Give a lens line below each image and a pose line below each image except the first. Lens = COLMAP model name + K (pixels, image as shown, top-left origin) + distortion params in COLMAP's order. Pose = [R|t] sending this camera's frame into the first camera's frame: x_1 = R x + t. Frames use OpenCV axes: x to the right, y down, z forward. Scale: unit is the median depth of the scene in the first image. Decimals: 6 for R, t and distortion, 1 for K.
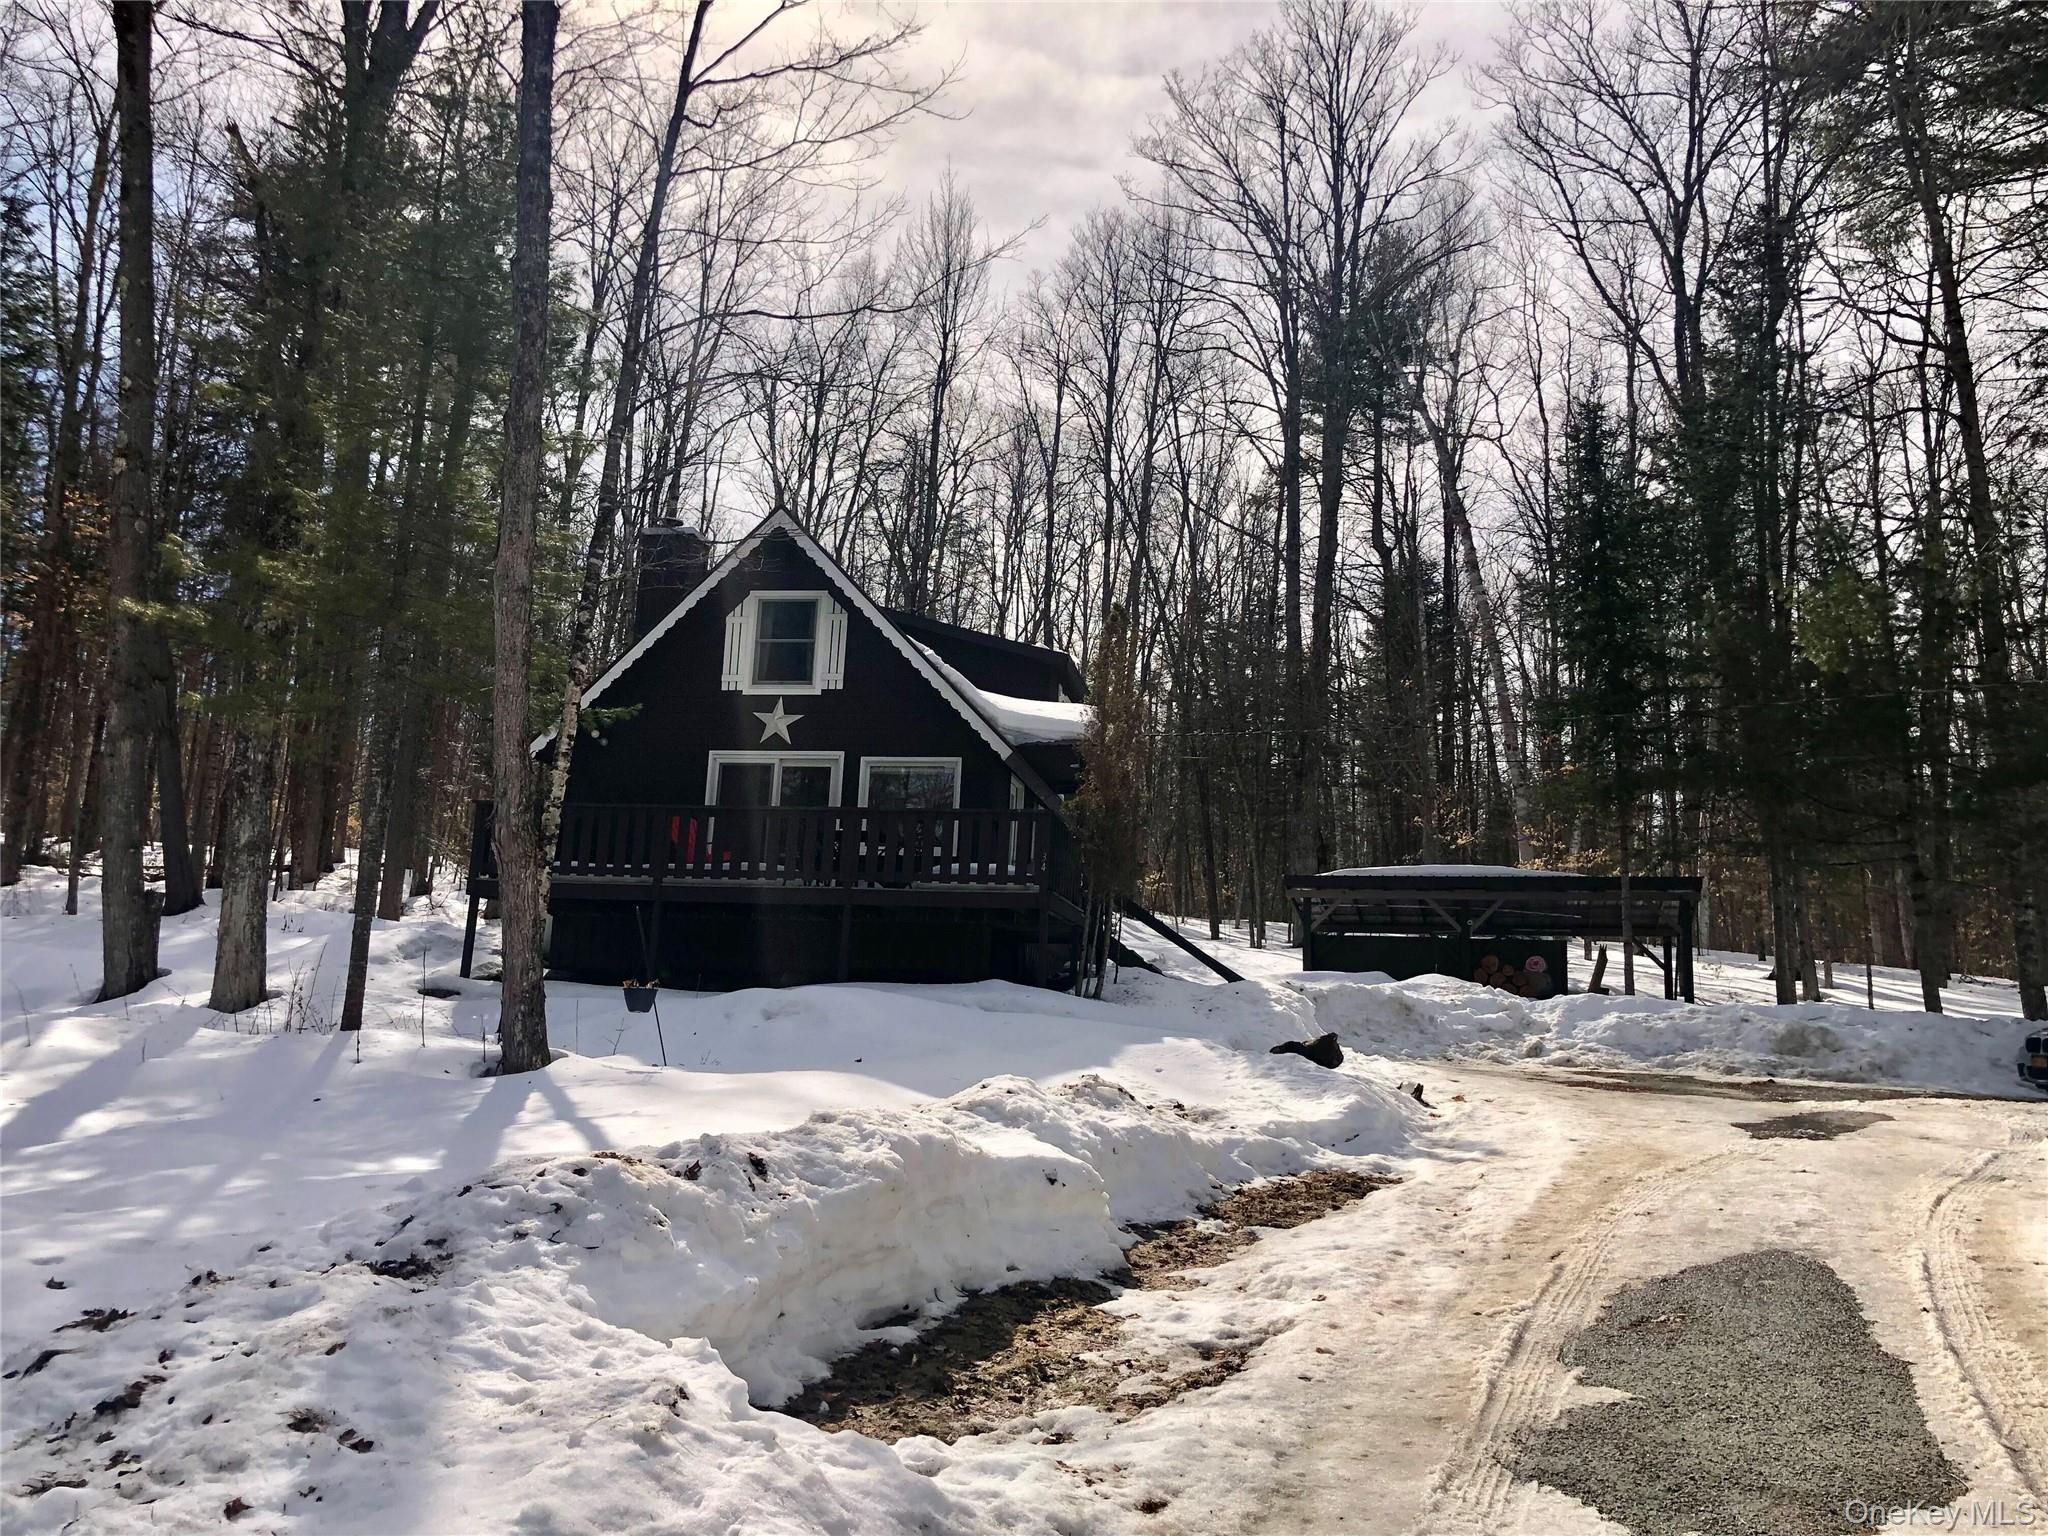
lens RADIAL K [[1677.4, 0, 1031.3], [0, 1677.4, 776.2], [0, 0, 1]] dist [0.046446, -0.041252]
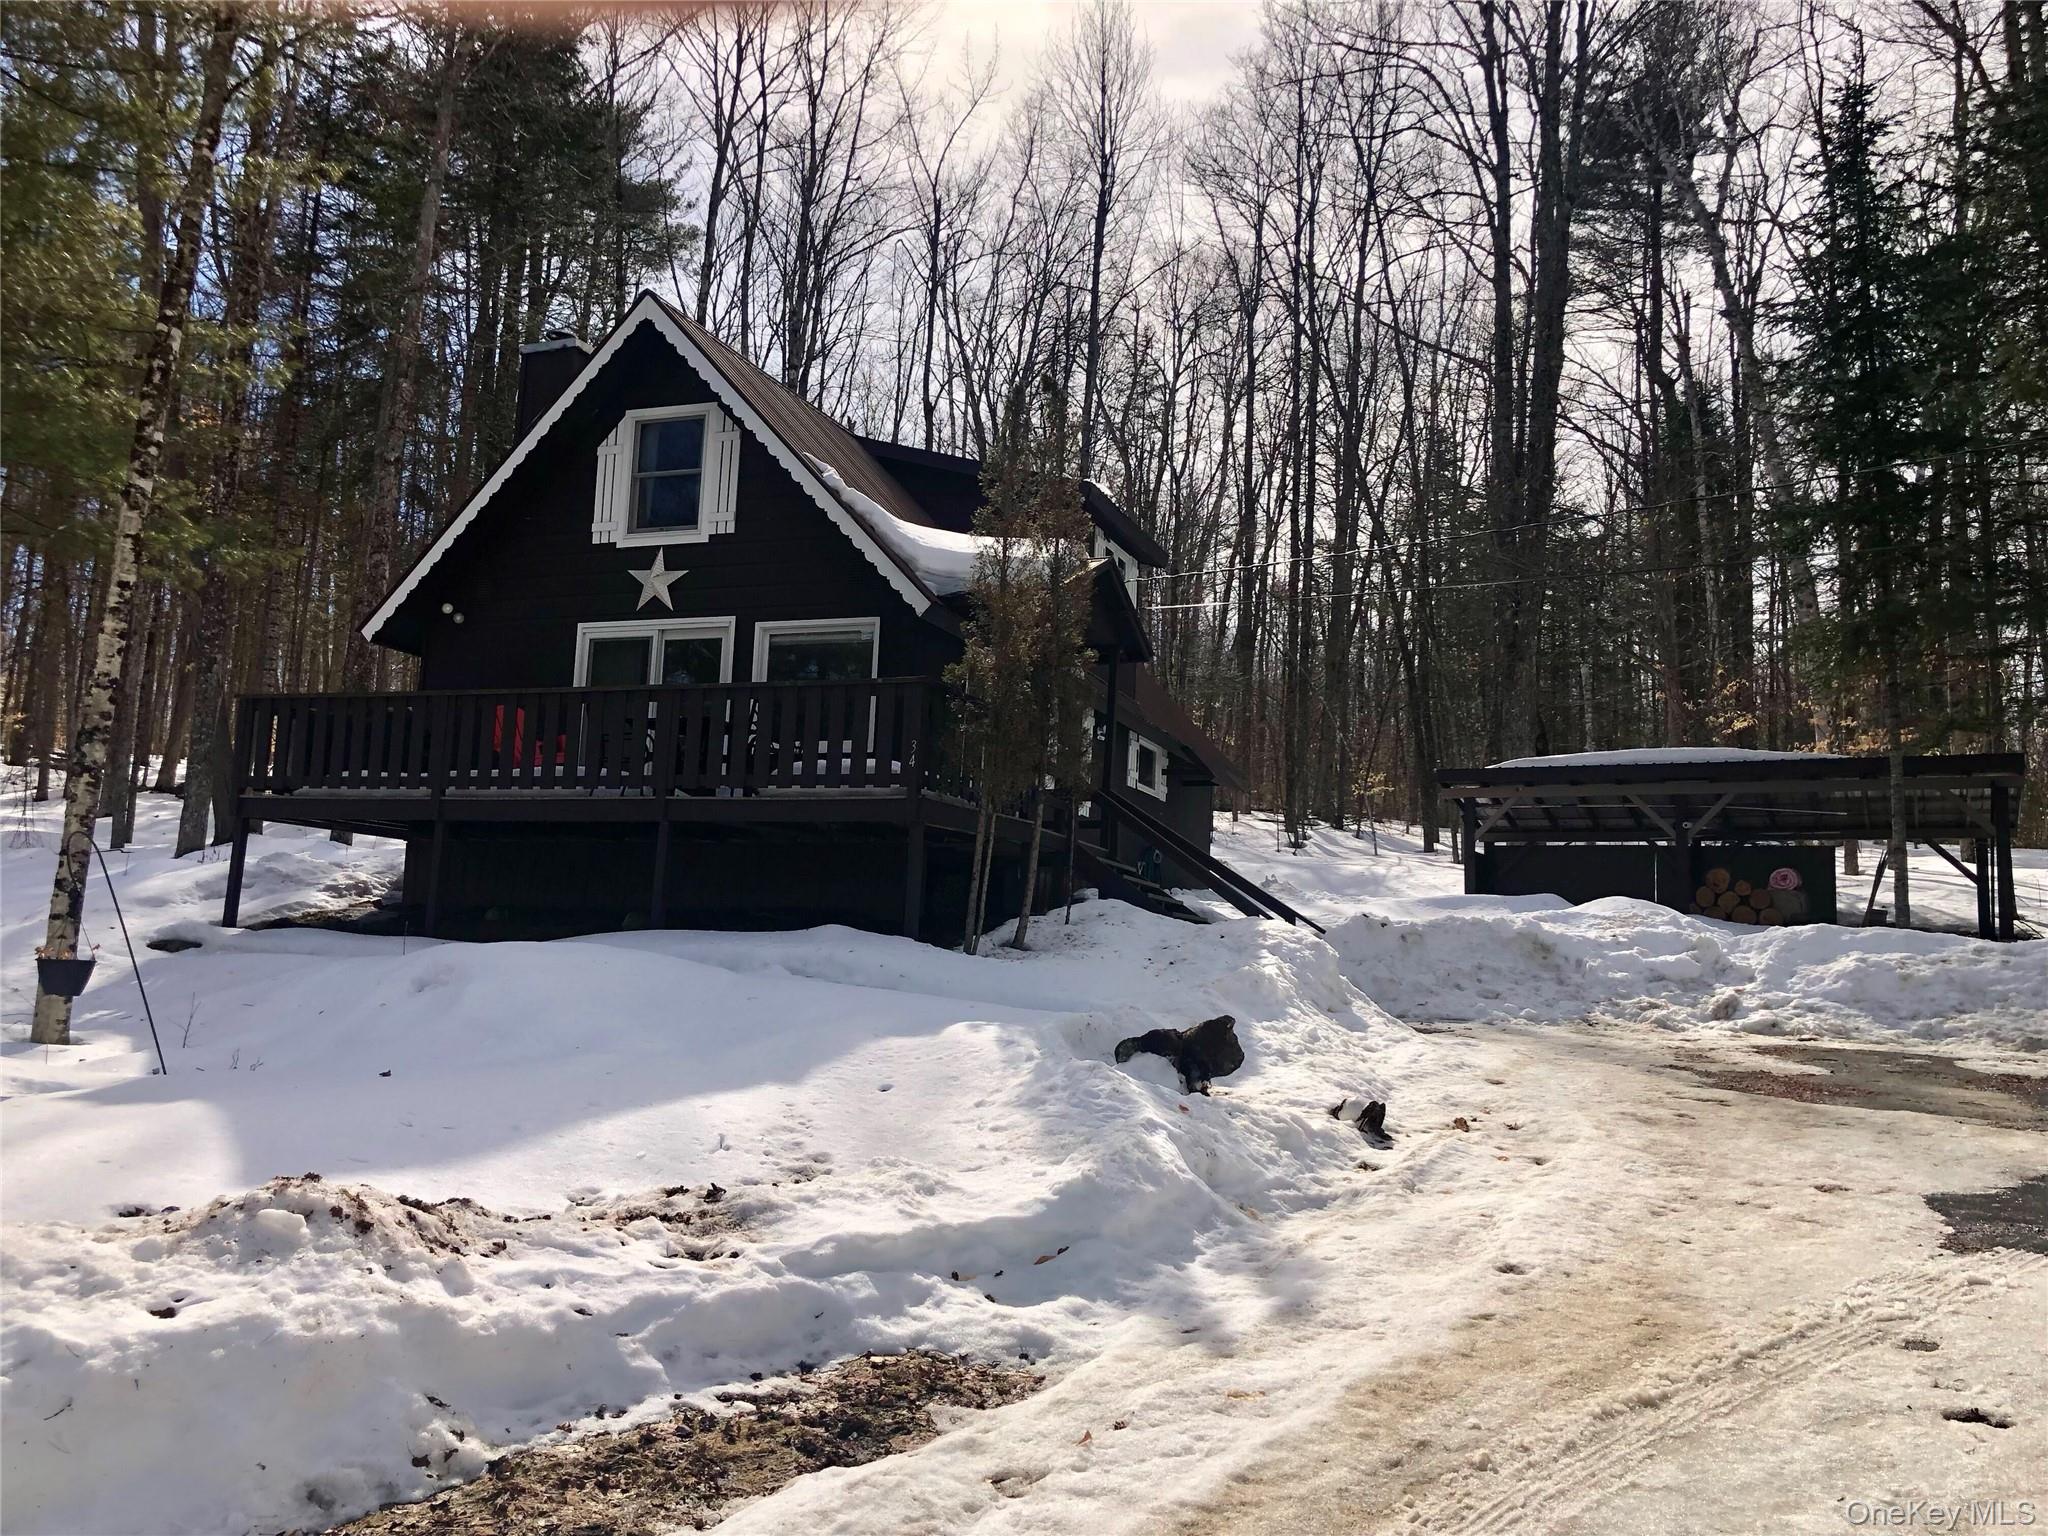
lens RADIAL K [[1677.4, 0, 1031.3], [0, 1677.4, 776.2], [0, 0, 1]] dist [0.046446, -0.041252]
pose [[0.980798, -0.026048, -0.193279, 0.158984], [0.036095, 0.998164, 0.048645, 0.024721], [0.191657, -0.054687, 0.979937, 0.281311]]
